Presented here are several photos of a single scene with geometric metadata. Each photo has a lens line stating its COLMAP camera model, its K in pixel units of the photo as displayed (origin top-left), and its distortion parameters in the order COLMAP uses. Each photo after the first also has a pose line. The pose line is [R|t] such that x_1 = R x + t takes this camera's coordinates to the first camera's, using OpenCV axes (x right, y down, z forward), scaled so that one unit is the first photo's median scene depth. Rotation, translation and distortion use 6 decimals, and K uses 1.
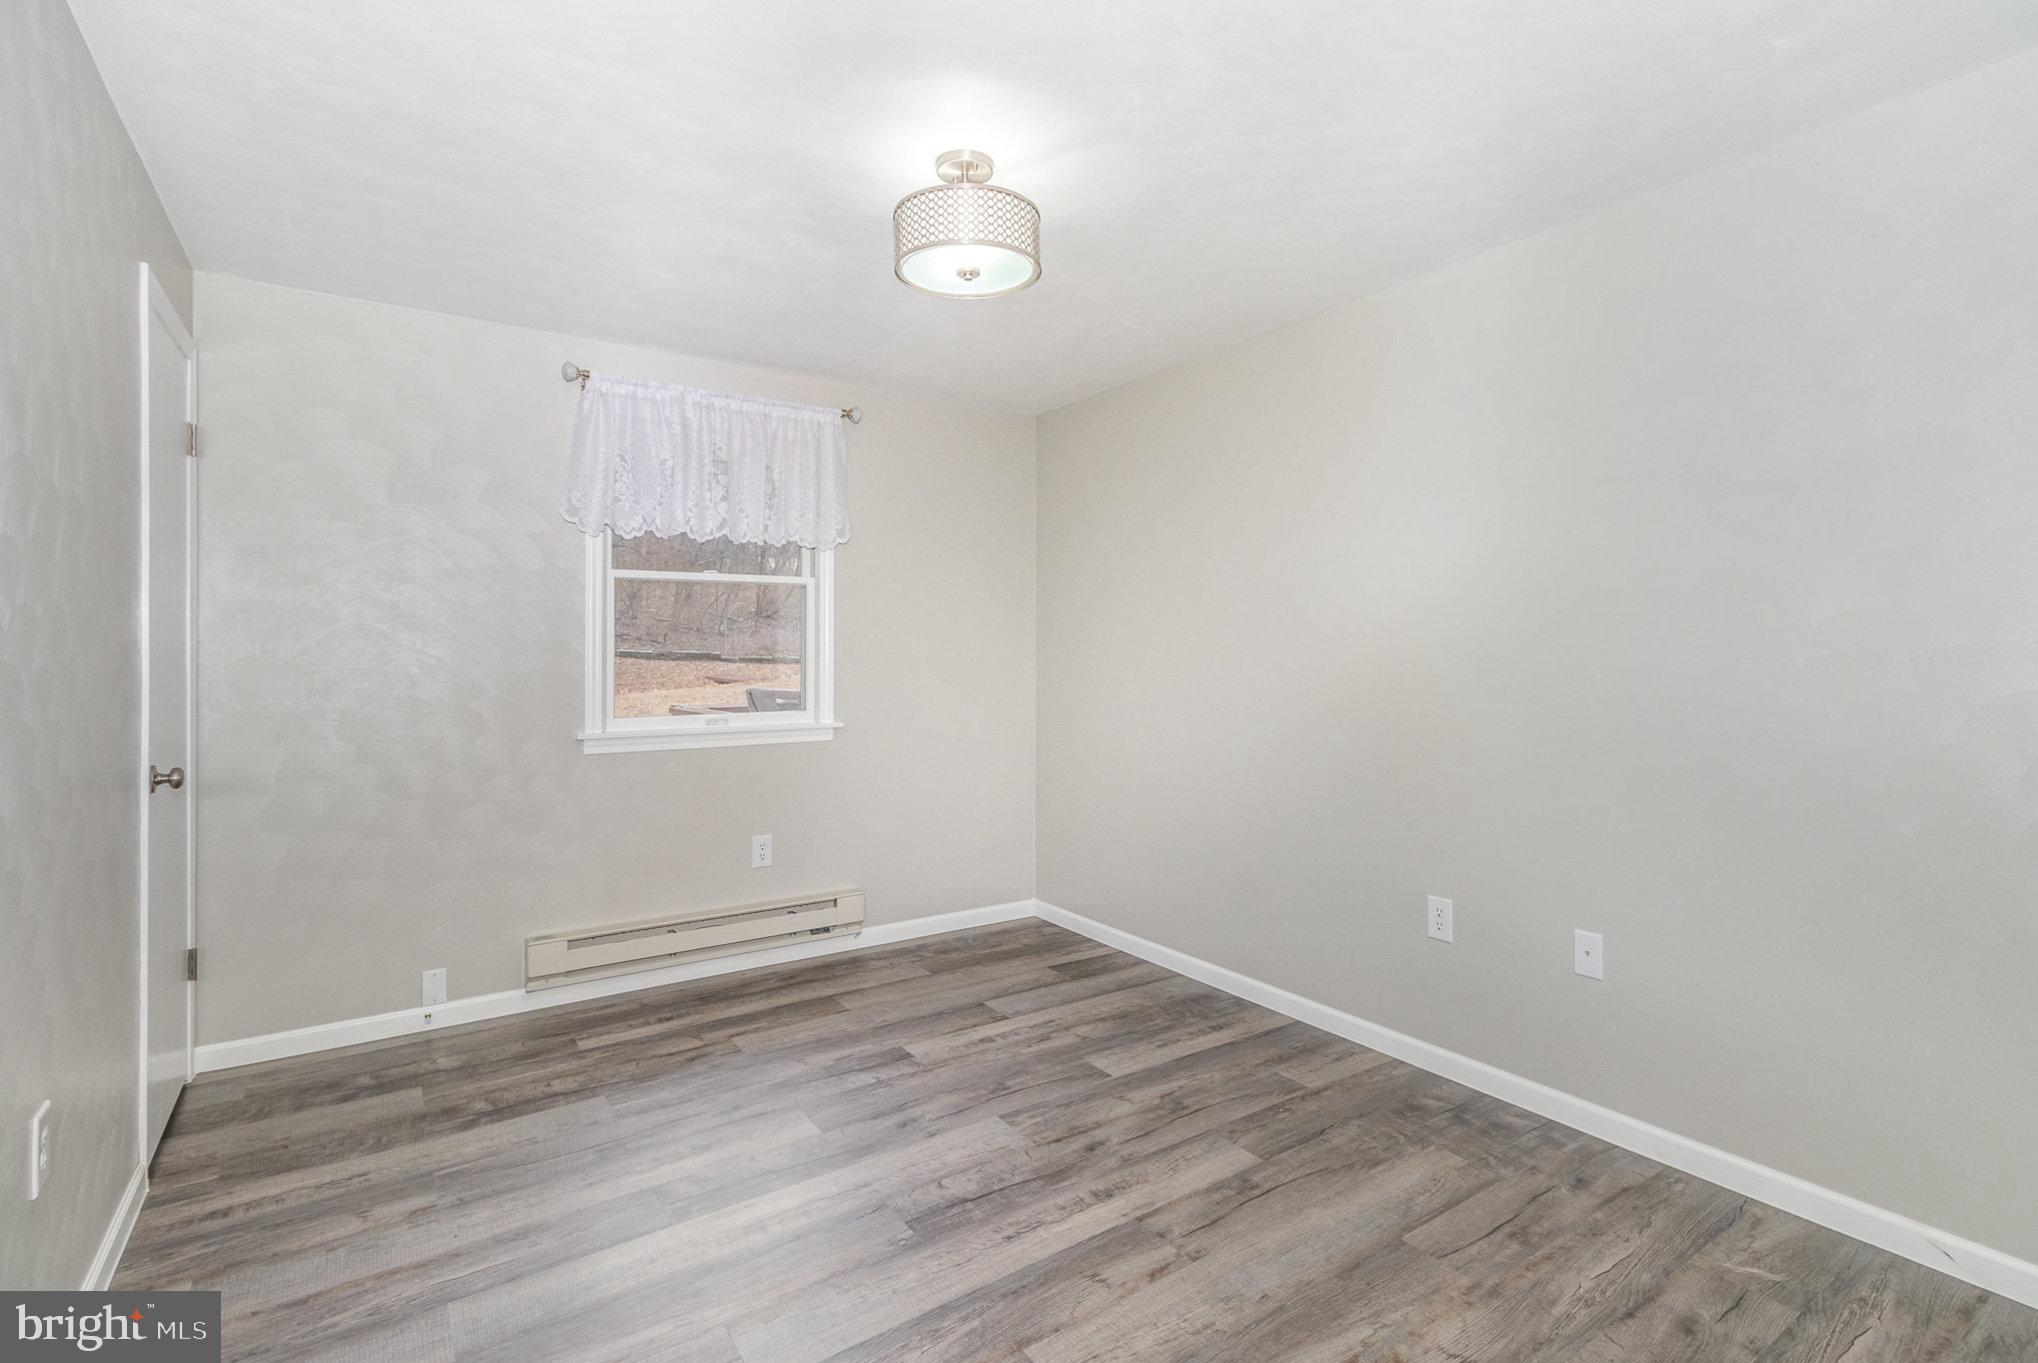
lens RADIAL K [[947.4, 0, 1037.8], [0, 947.4, 657.4], [0, 0, 1]] dist [0.002218, -0.000519]
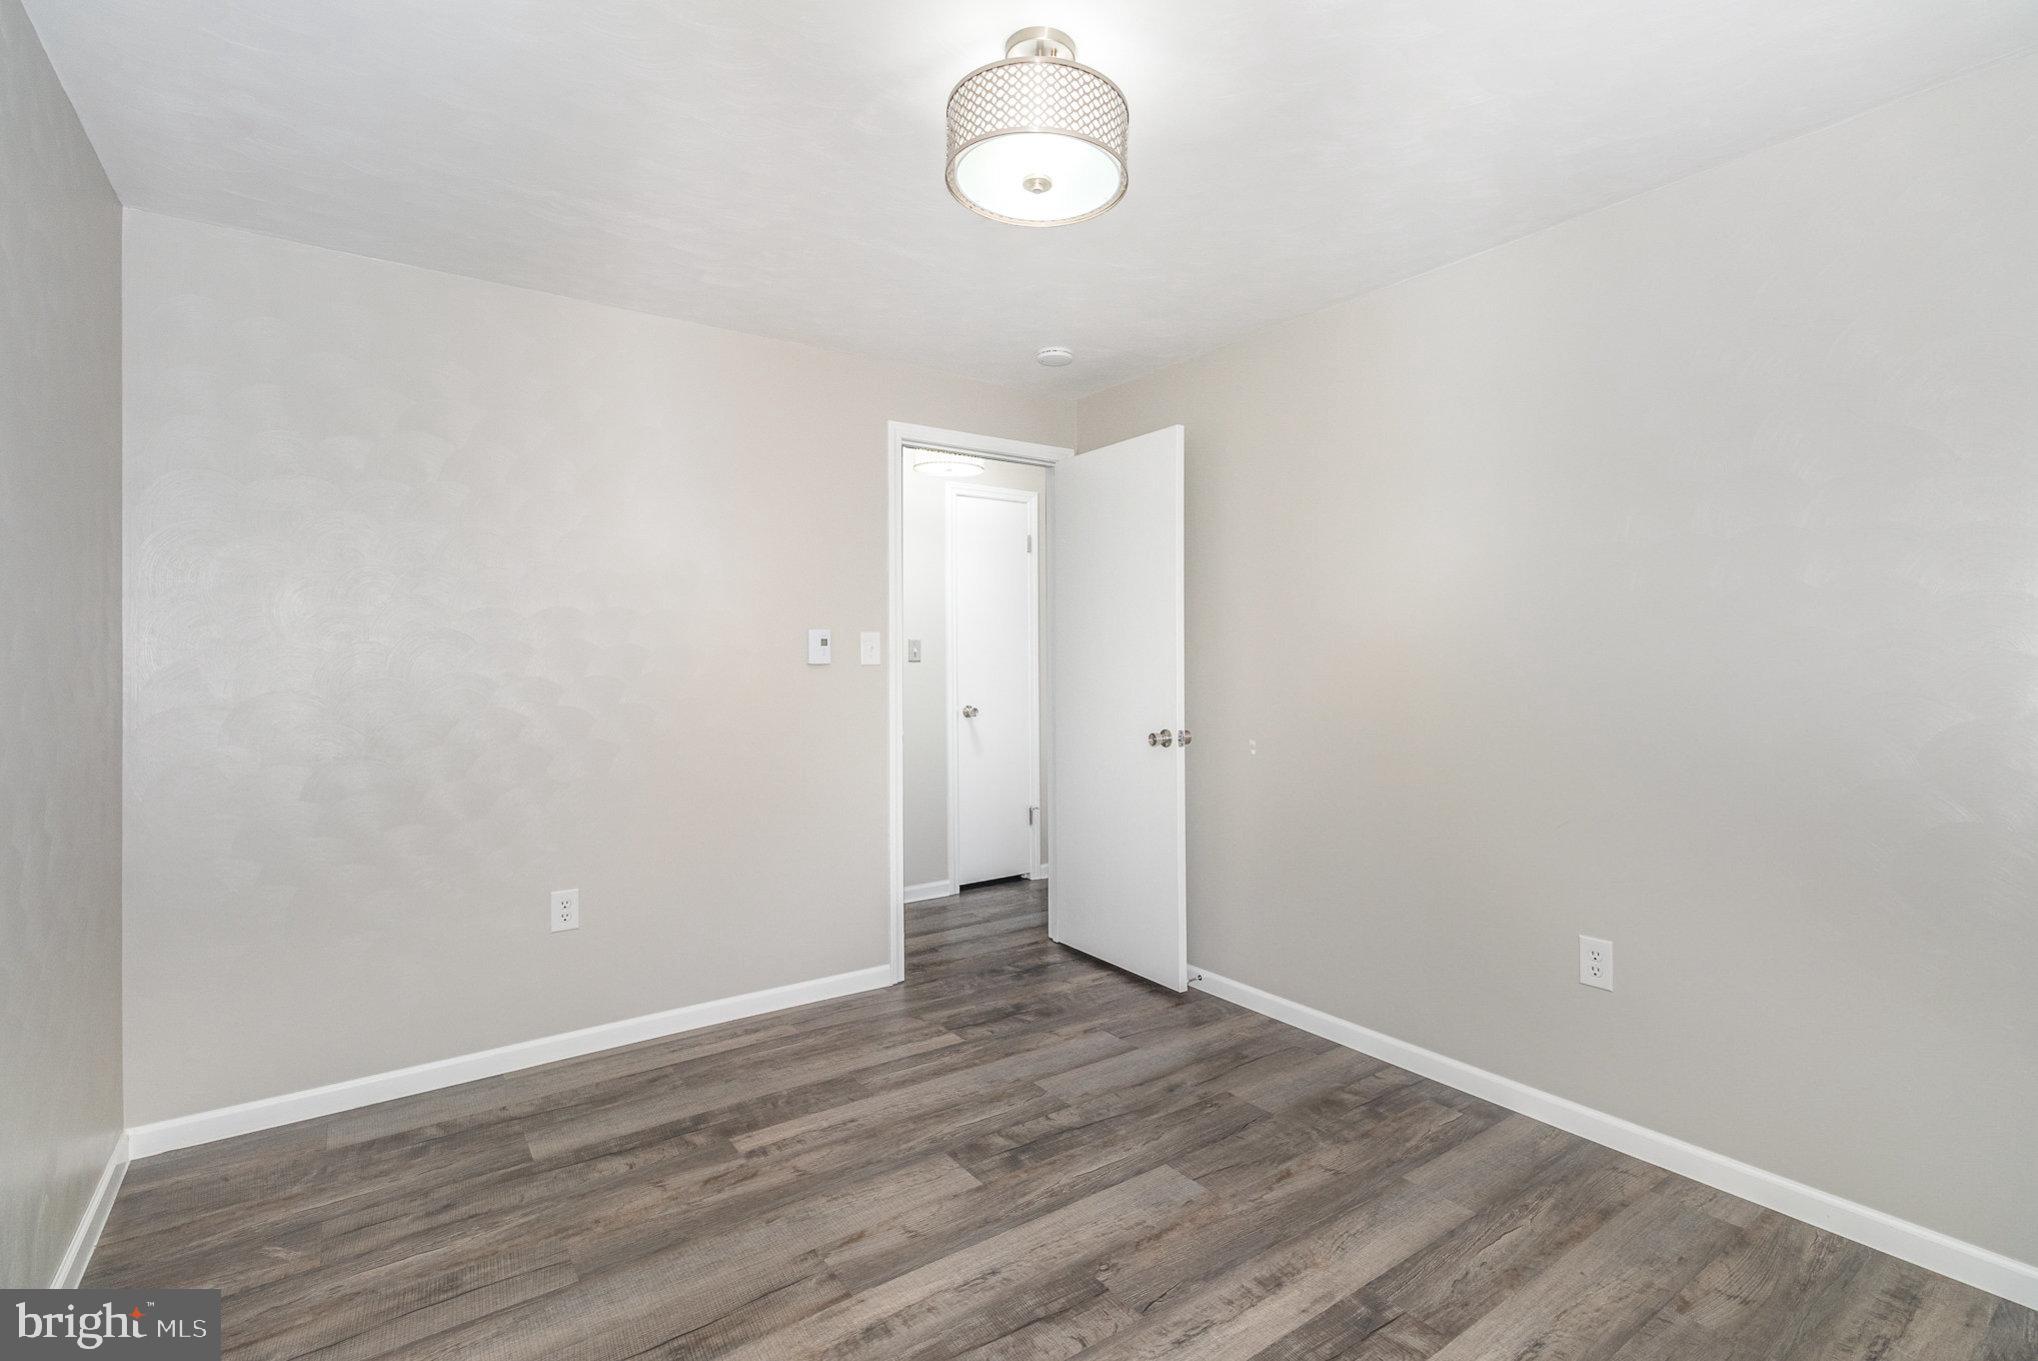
lens RADIAL K [[947.4, 0, 1037.8], [0, 947.4, 656.4], [0, 0, 1]] dist [0.002218, -0.000519]
pose [[-0.999768, 0.006425, -0.020575, -0.059150], [0.006482, 0.999975, -0.002716, -0.003601], [0.020557, -0.002849, -0.999785, 1.956153]]
